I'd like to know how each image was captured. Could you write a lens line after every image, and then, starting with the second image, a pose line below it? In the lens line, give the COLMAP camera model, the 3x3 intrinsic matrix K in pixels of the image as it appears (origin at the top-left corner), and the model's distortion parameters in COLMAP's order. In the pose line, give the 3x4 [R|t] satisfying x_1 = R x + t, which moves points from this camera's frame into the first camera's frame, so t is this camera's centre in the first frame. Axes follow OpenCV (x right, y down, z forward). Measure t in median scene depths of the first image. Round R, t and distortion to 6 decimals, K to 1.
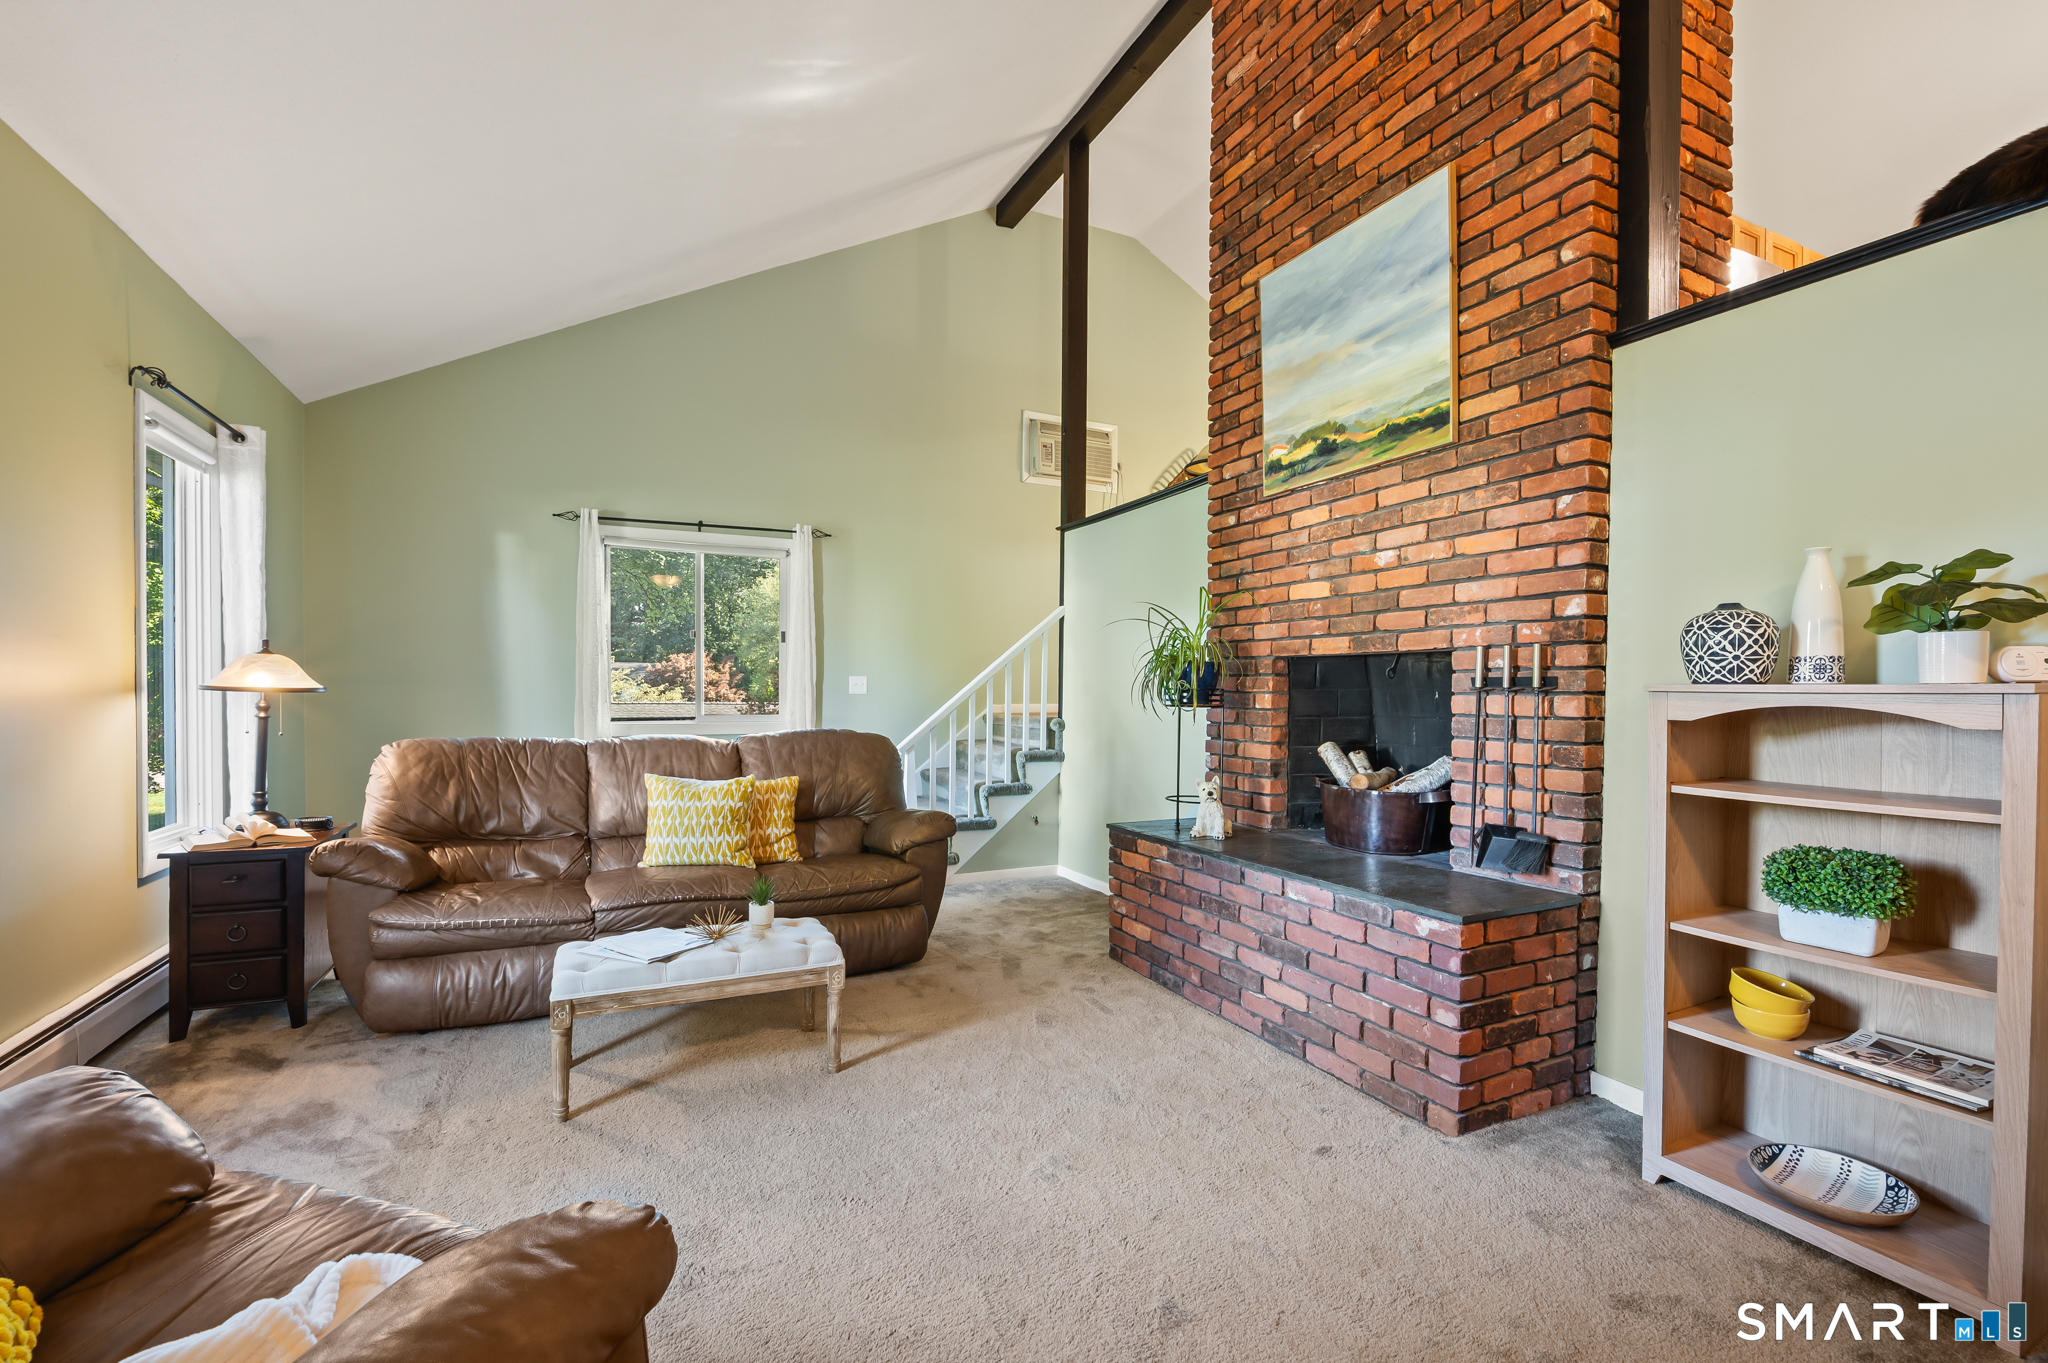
lens RADIAL K [[870.9, 0, 1018.6], [0, 870.9, 721.5], [0, 0, 1]] dist [-0.018626, -0.000057]
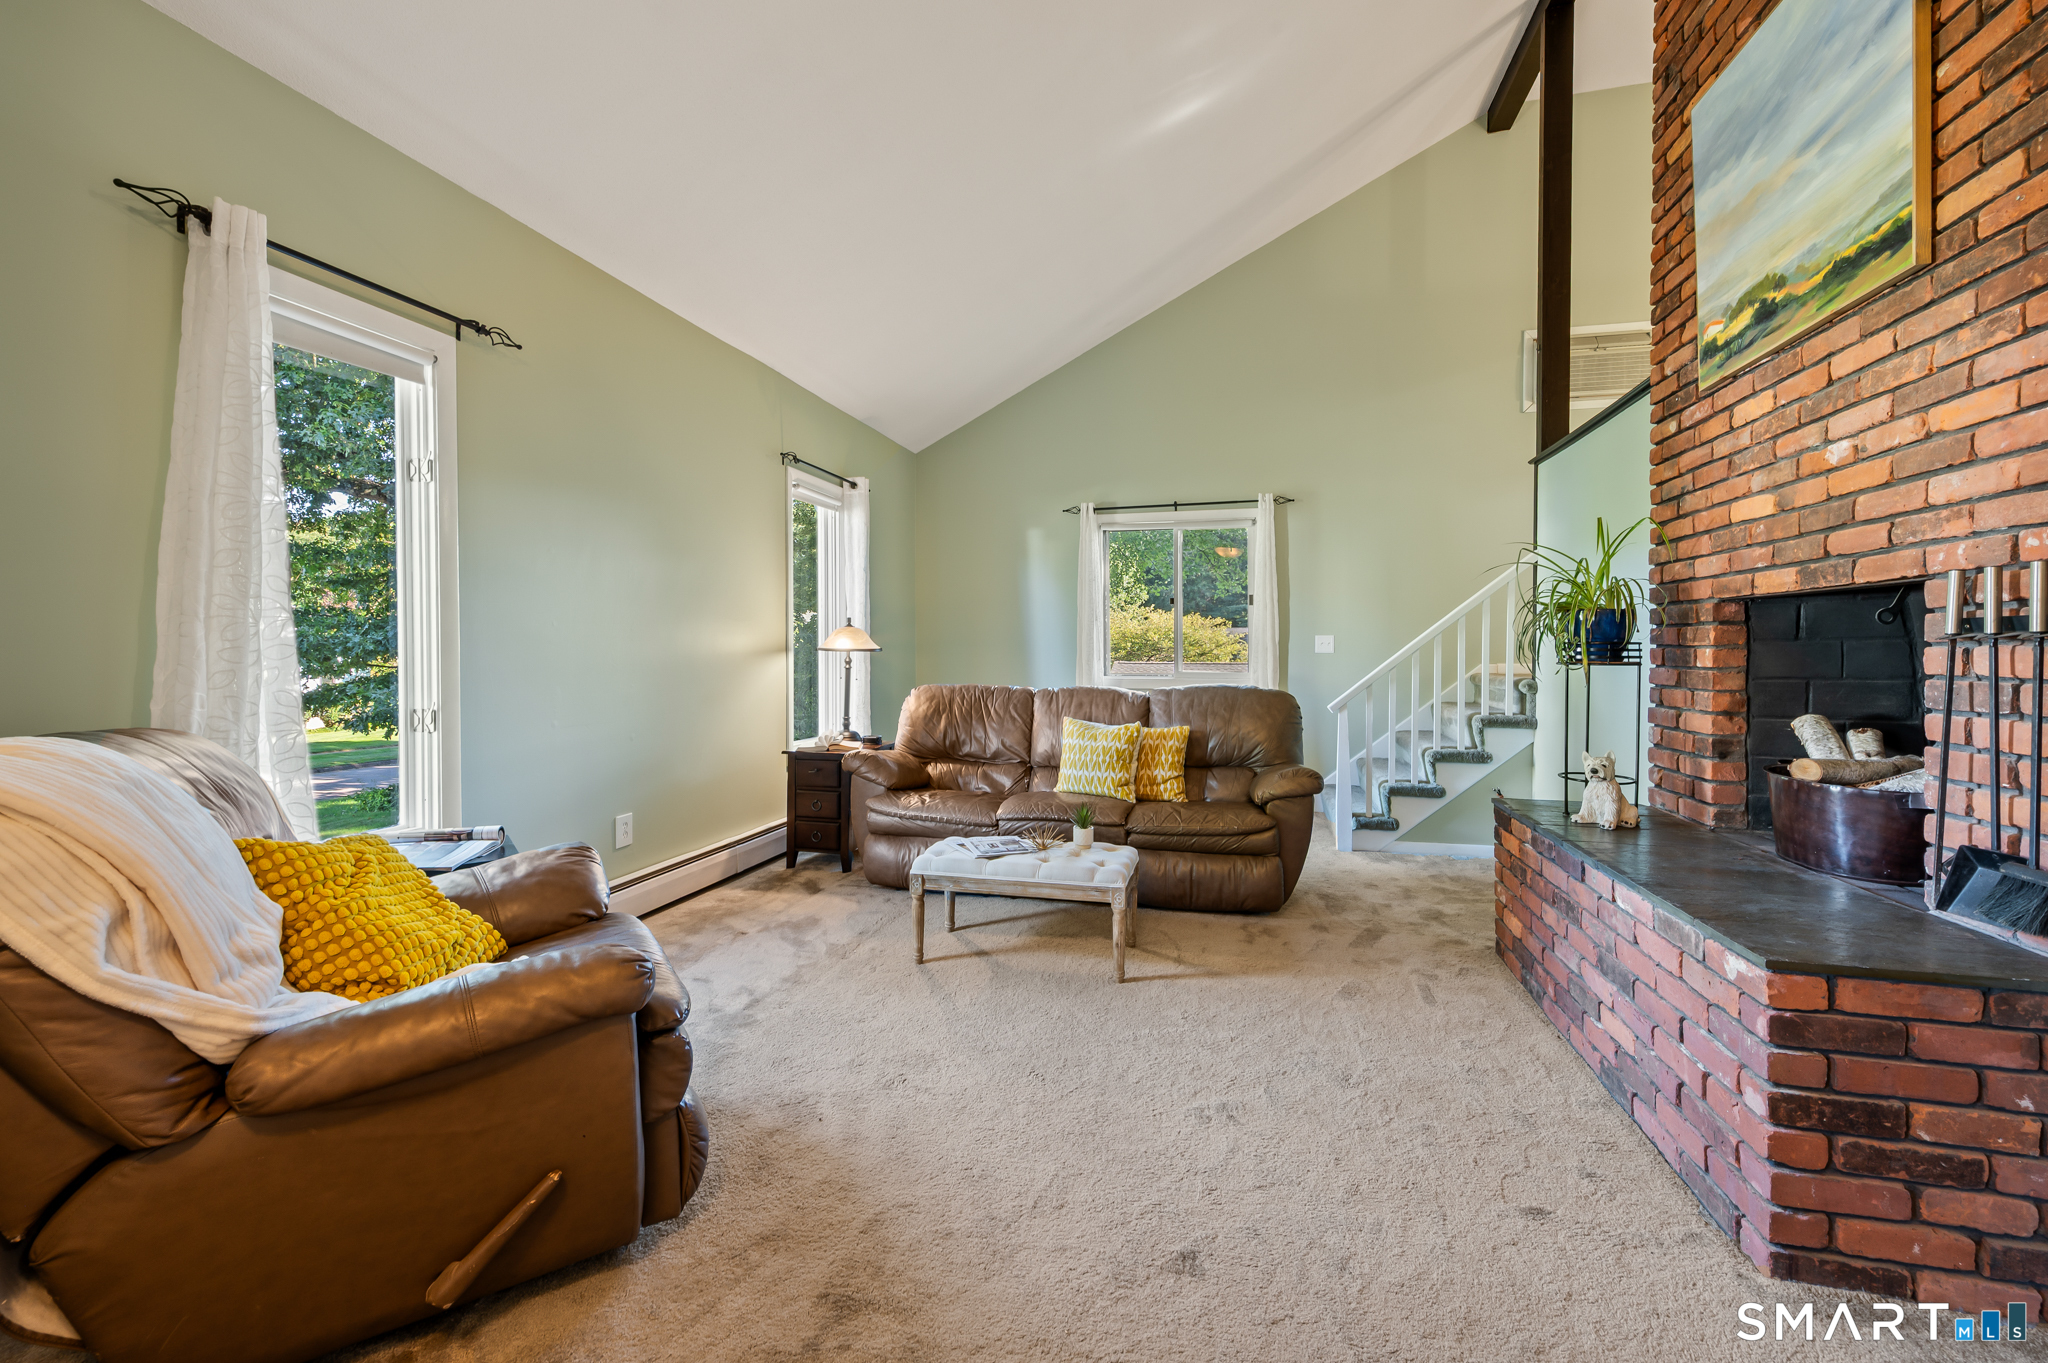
lens RADIAL K [[833.7, 0, 1032.7], [0, 833.7, 674.4], [0, 0, 1]] dist [0.000801, 0.000178]
pose [[0.772208, 0.012277, -0.635251, 0.321150], [-0.017991, 0.999835, -0.002547, 0.004063], [0.635114, 0.013395, 0.772302, 0.063950]]
